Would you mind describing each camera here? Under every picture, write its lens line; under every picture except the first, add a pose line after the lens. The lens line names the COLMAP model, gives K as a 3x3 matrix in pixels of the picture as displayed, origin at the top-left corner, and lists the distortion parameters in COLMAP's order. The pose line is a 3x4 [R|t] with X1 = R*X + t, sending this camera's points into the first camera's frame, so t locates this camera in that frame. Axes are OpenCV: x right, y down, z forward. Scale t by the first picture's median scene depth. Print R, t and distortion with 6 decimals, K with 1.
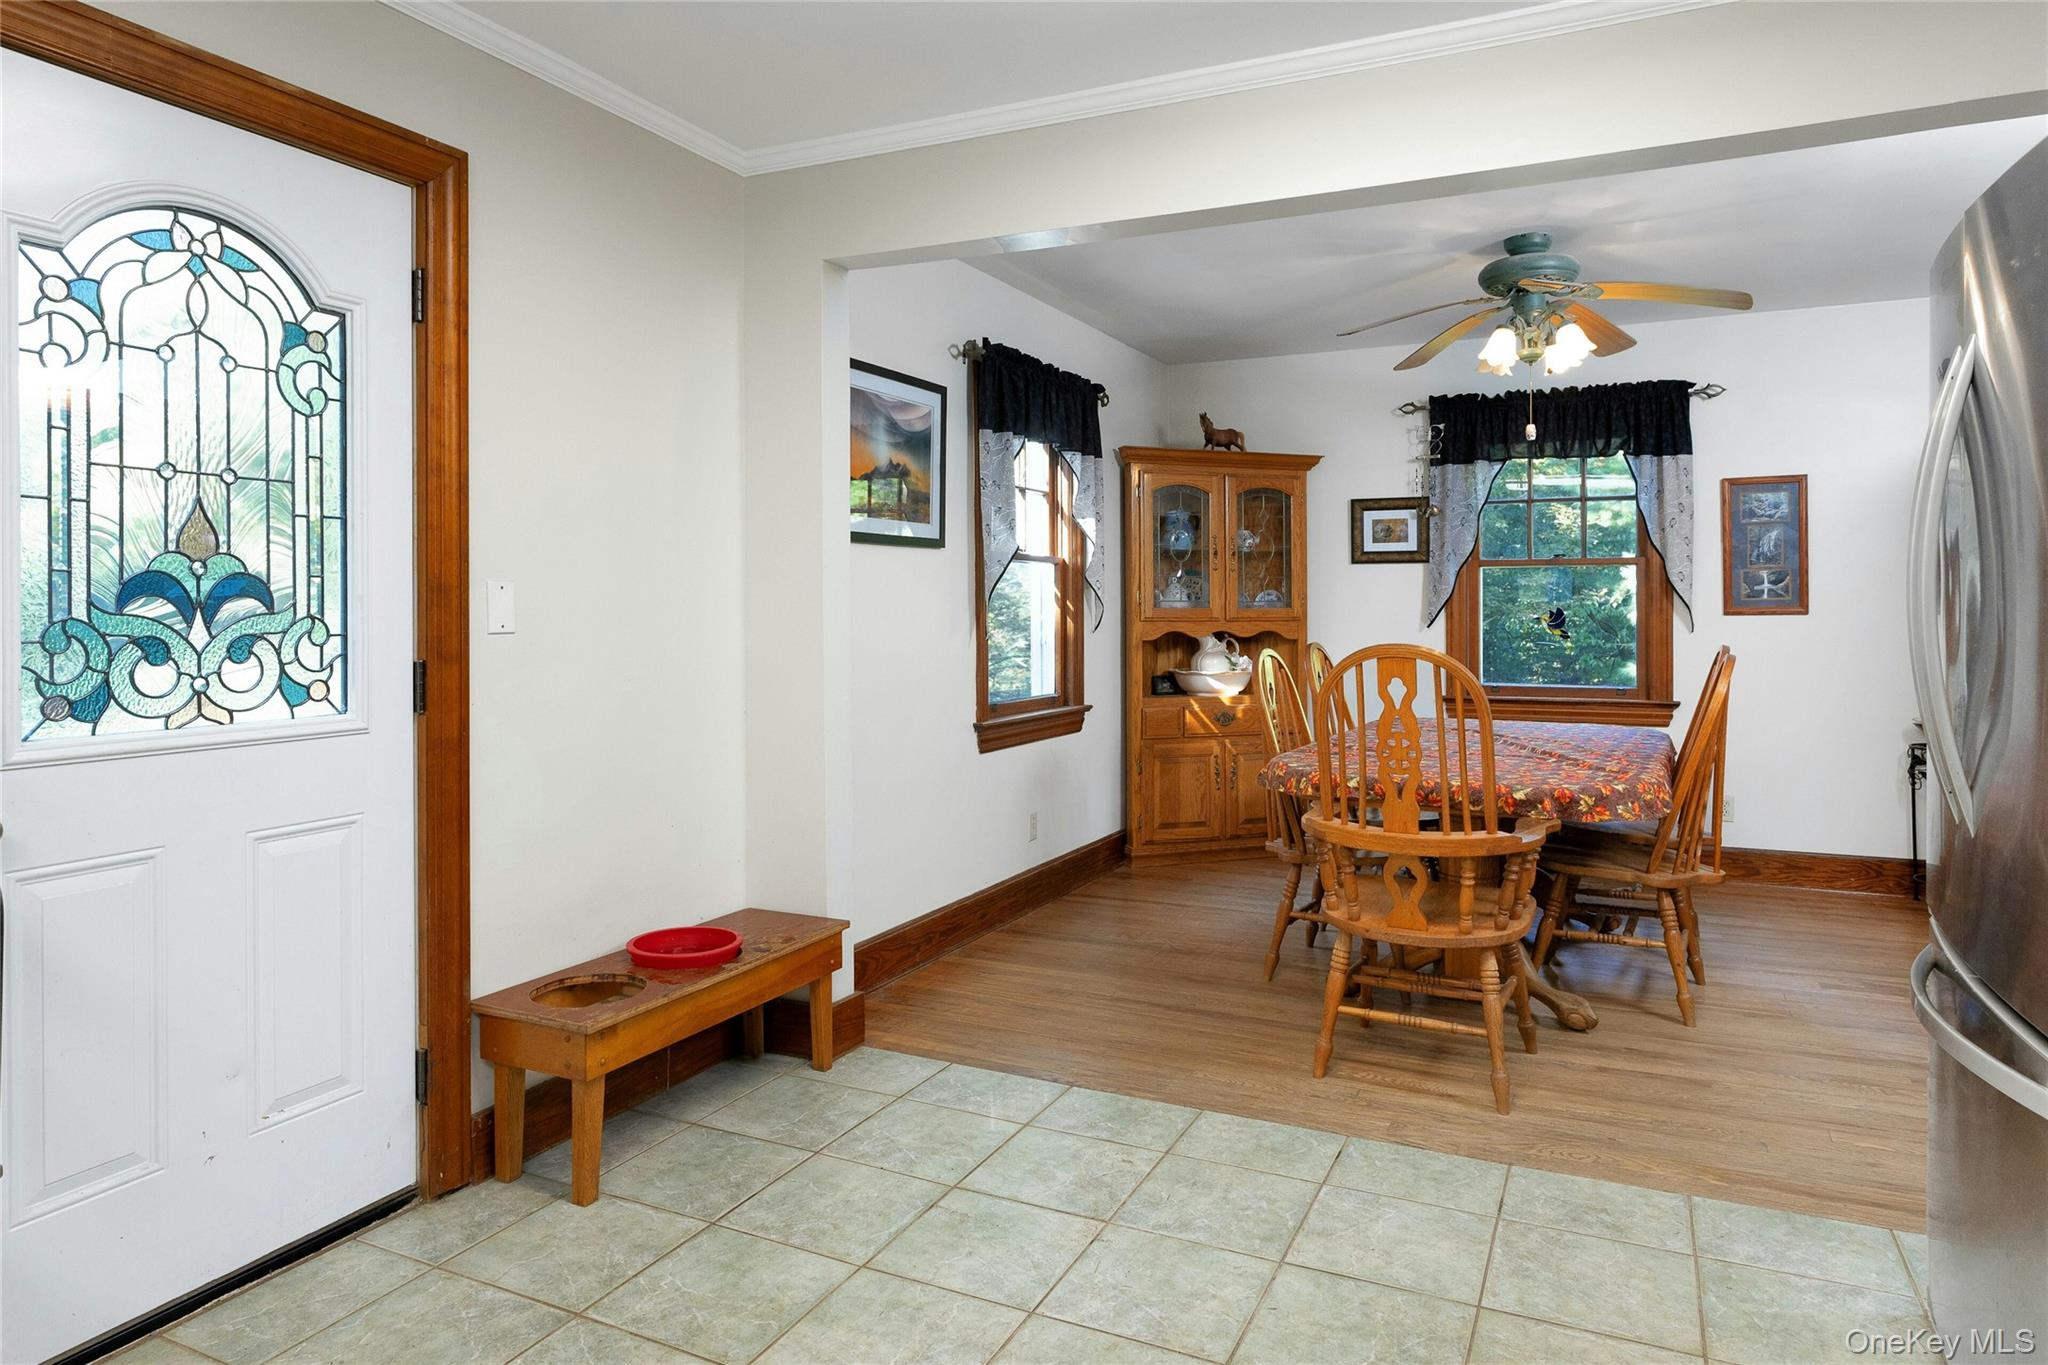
lens RADIAL K [[1223.2, 0, 1026.9], [0, 1223.2, 614.5], [0, 0, 1]] dist [0.001162, 0.001125]
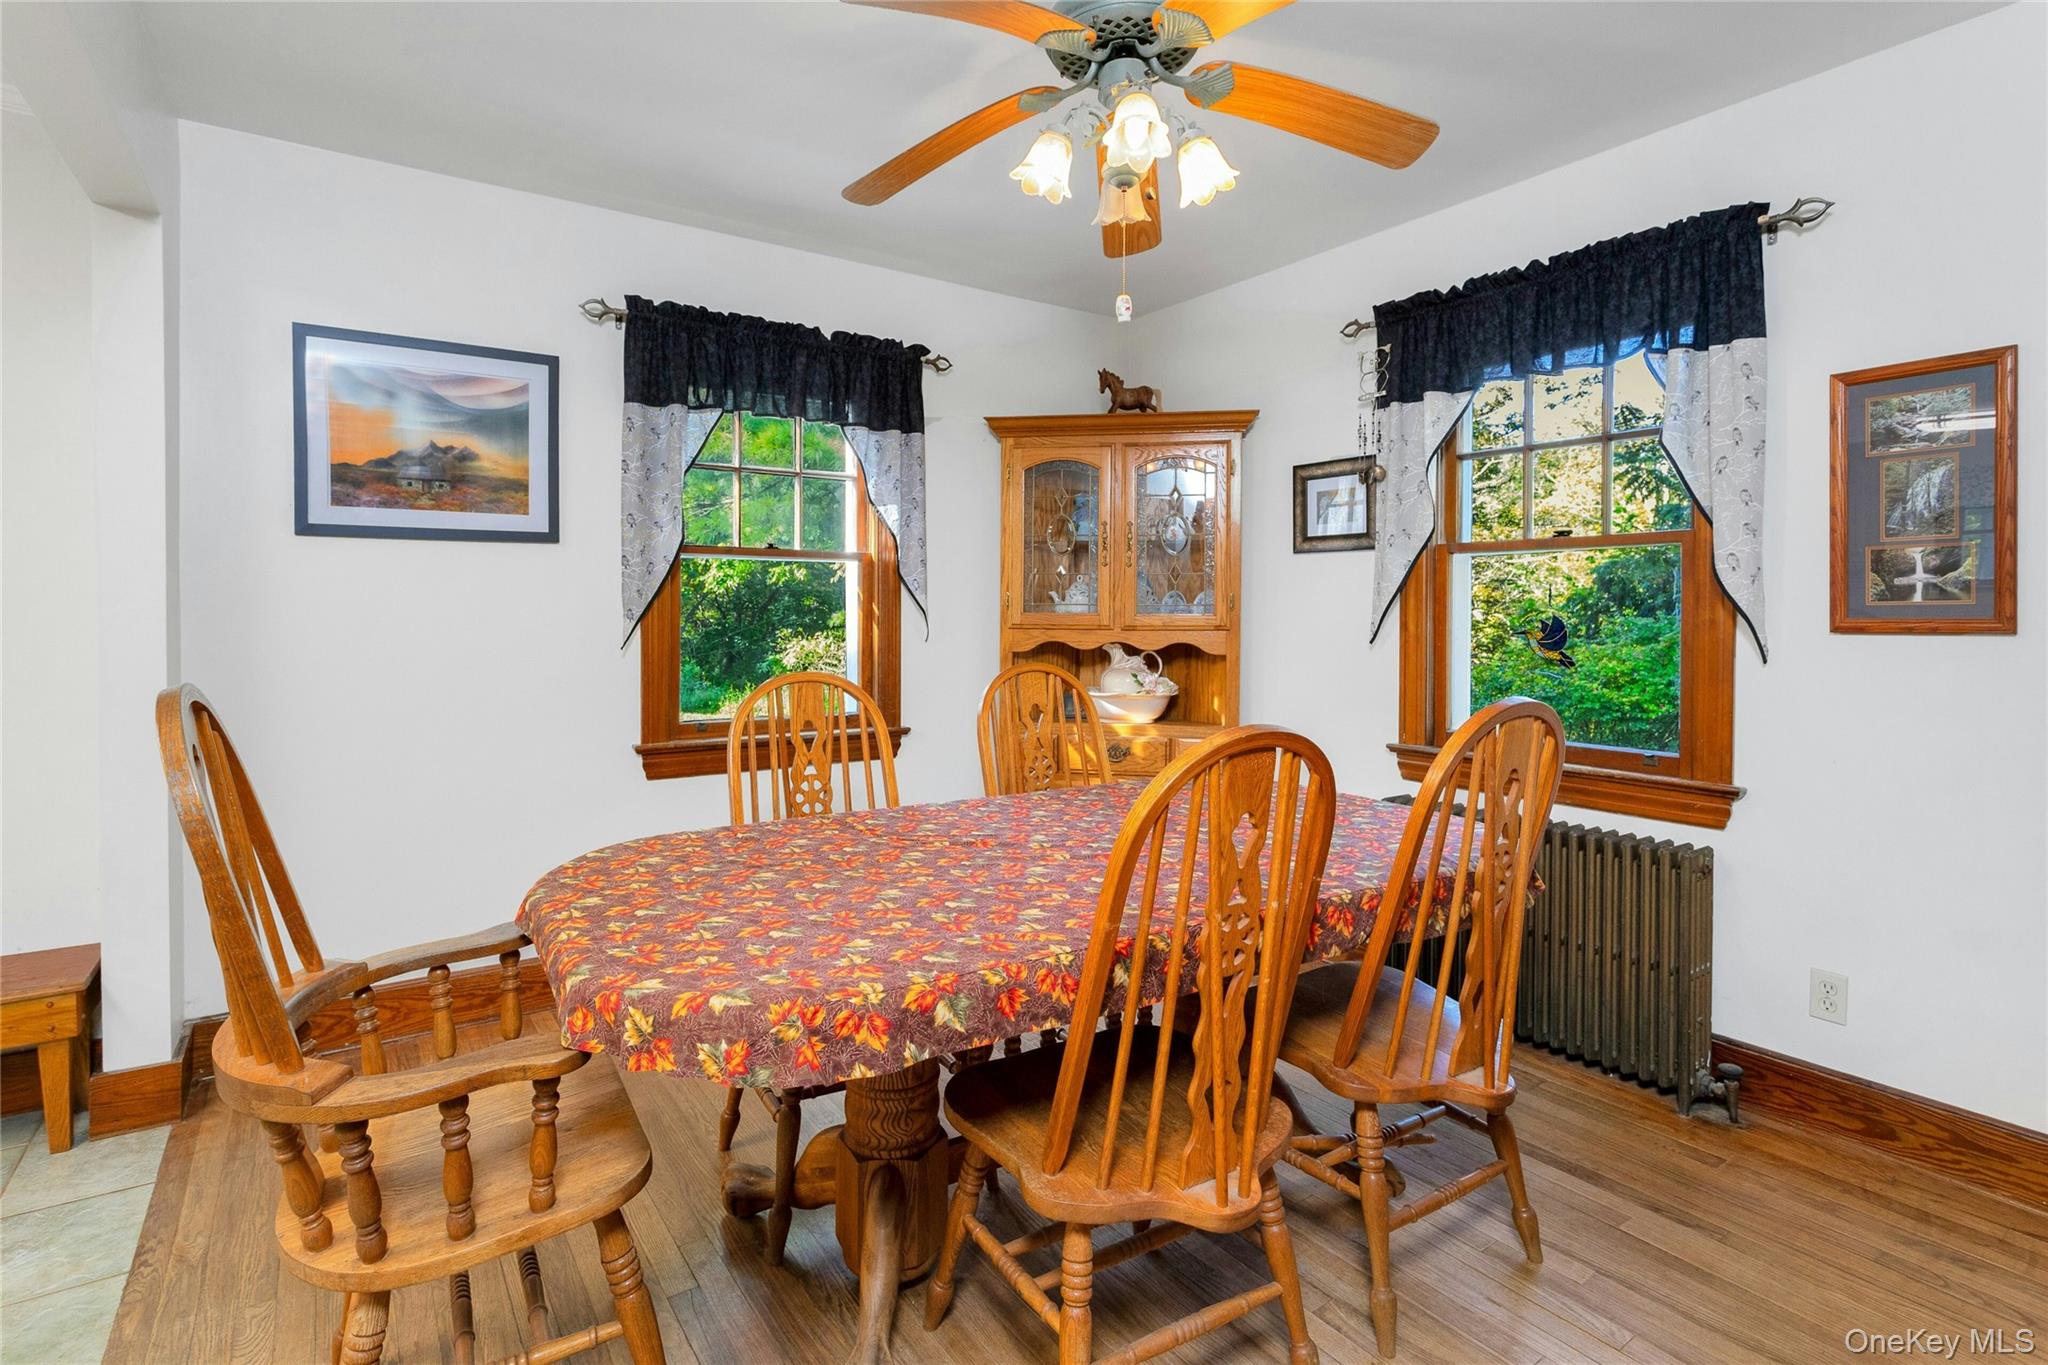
lens RADIAL K [[1002.1, 0, 1078.8], [0, 1002.1, 625.1], [0, 0, 1]] dist [0.003491, 0.001173]
pose [[0.872434, 0.012758, -0.488566, 0.490183], [-0.007663, 0.999893, 0.012427, -0.005917], [0.488672, -0.007098, 0.872439, 0.453873]]
